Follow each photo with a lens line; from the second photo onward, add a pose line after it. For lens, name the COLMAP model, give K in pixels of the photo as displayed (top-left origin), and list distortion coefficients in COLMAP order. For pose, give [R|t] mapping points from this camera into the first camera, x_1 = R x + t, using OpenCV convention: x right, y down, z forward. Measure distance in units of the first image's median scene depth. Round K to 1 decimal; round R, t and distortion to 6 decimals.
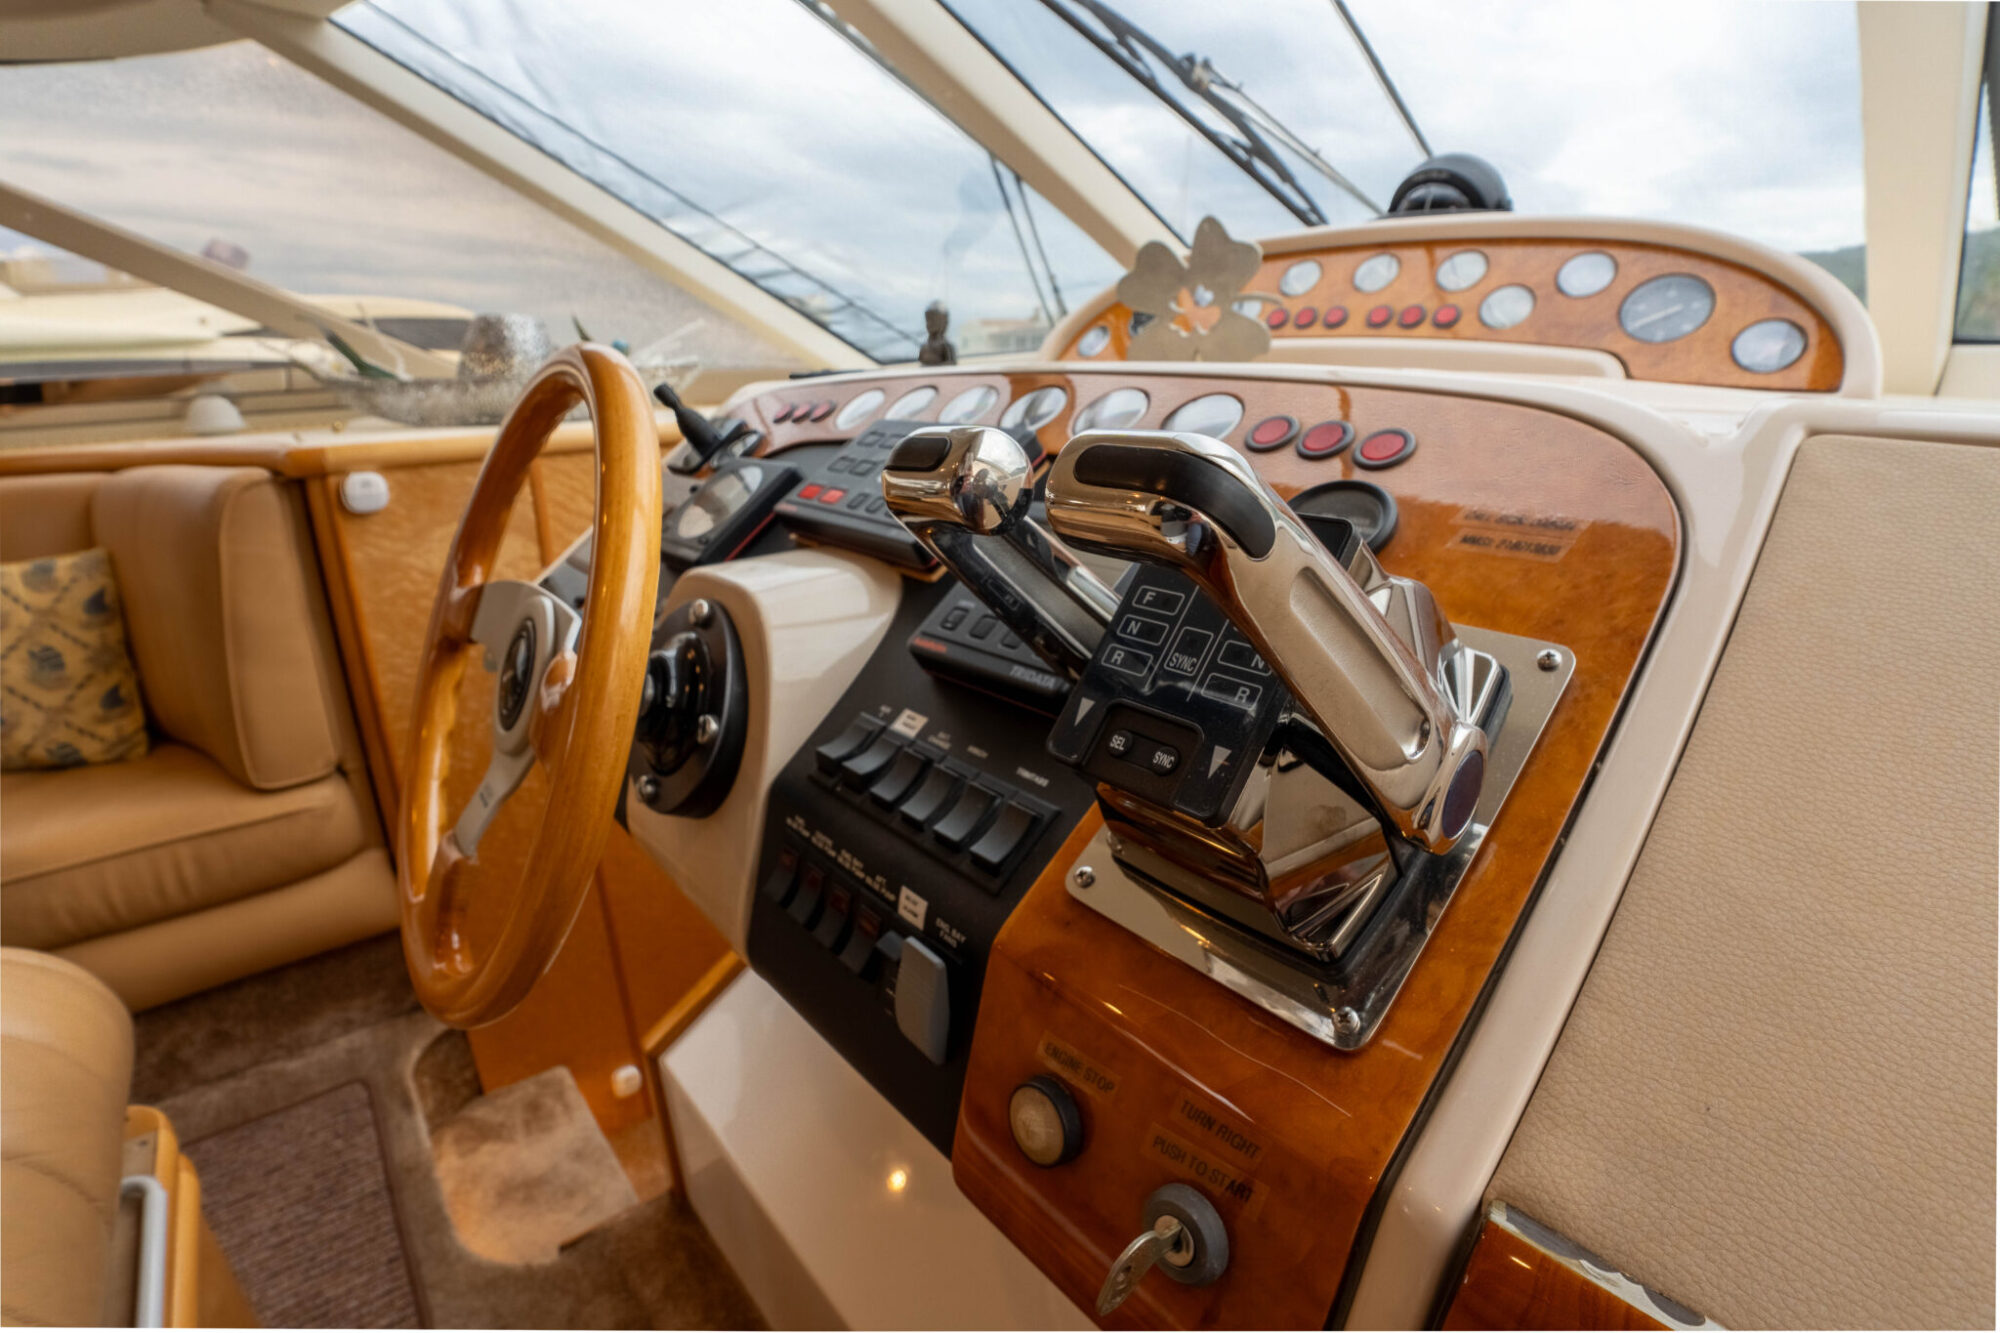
lens RADIAL K [[887.7, 0, 1005.9], [0, 887.7, 658.7], [0, 0, 1]] dist [-0.097865, 0.016253]
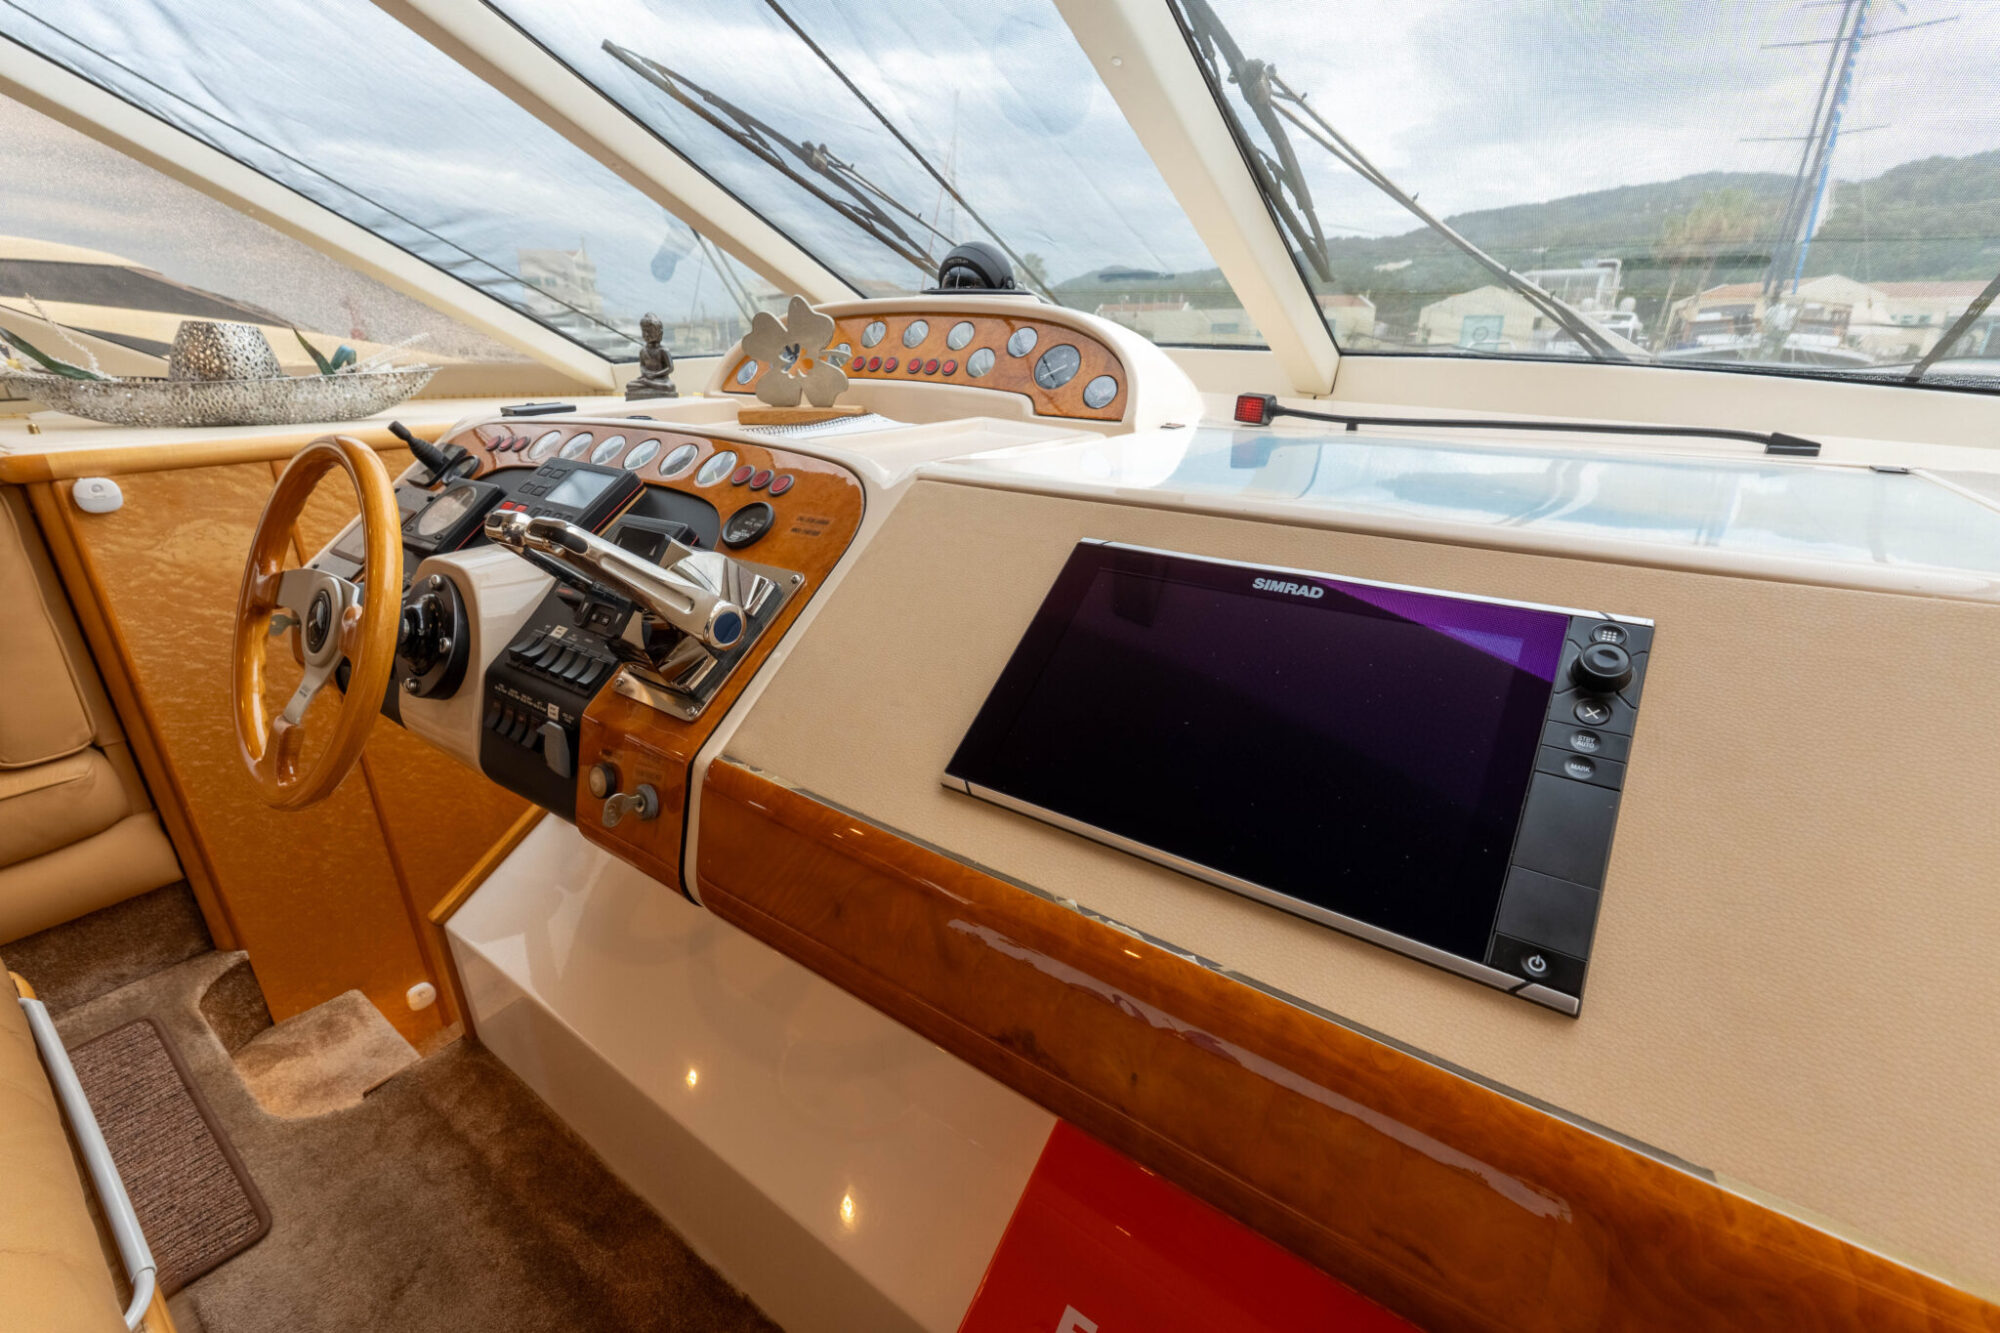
lens RADIAL K [[836.9, 0, 994.9], [0, 836.9, 661.9], [0, 0, 1]] dist [-0.000550, -0.001090]
pose [[0.974362, -0.075579, 0.211912, 0.198837], [0.063226, 0.995914, 0.064487, 0.036852], [-0.215920, -0.049436, 0.975159, -0.466862]]
